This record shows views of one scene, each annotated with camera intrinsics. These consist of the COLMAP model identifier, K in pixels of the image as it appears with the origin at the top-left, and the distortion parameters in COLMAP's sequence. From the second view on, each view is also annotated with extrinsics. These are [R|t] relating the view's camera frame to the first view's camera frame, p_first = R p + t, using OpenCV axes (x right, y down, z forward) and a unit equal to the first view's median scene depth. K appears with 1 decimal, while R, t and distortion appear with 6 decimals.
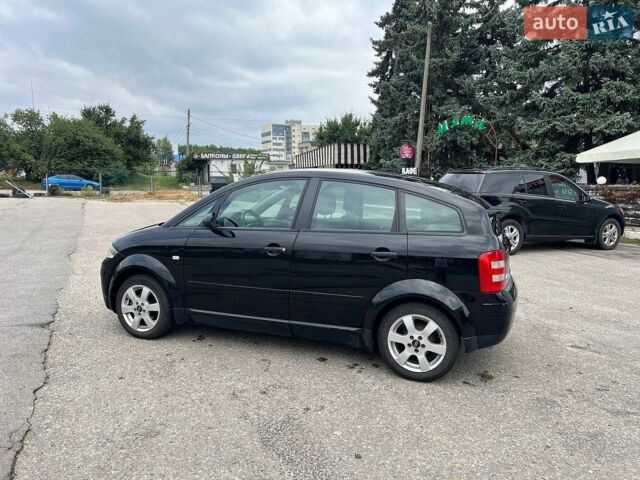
lens RADIAL K [[478.8, 0, 325.9], [0, 478.8, 237.9], [0, 0, 1]] dist [0.053937, -0.056370]
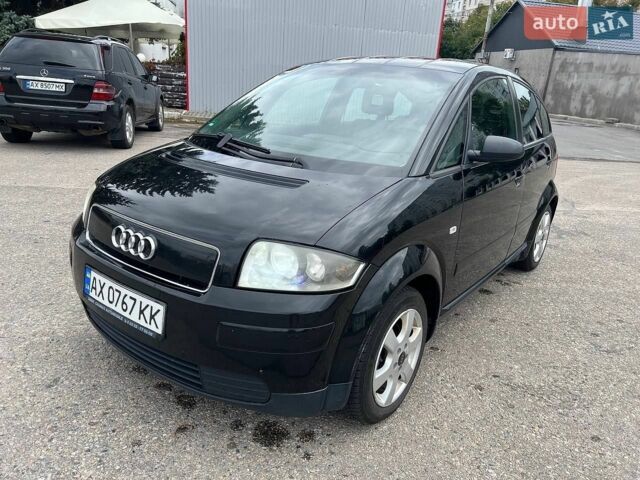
lens RADIAL K [[480.8, 0, 323.2], [0, 480.8, 236.9], [0, 0, 1]] dist [0.047505, -0.051277]
pose [[0.289550, -0.289560, 0.912313, -0.813319], [0.044854, 0.956201, 0.289254, -0.107348], [-0.956111, -0.042833, 0.289856, 0.951749]]
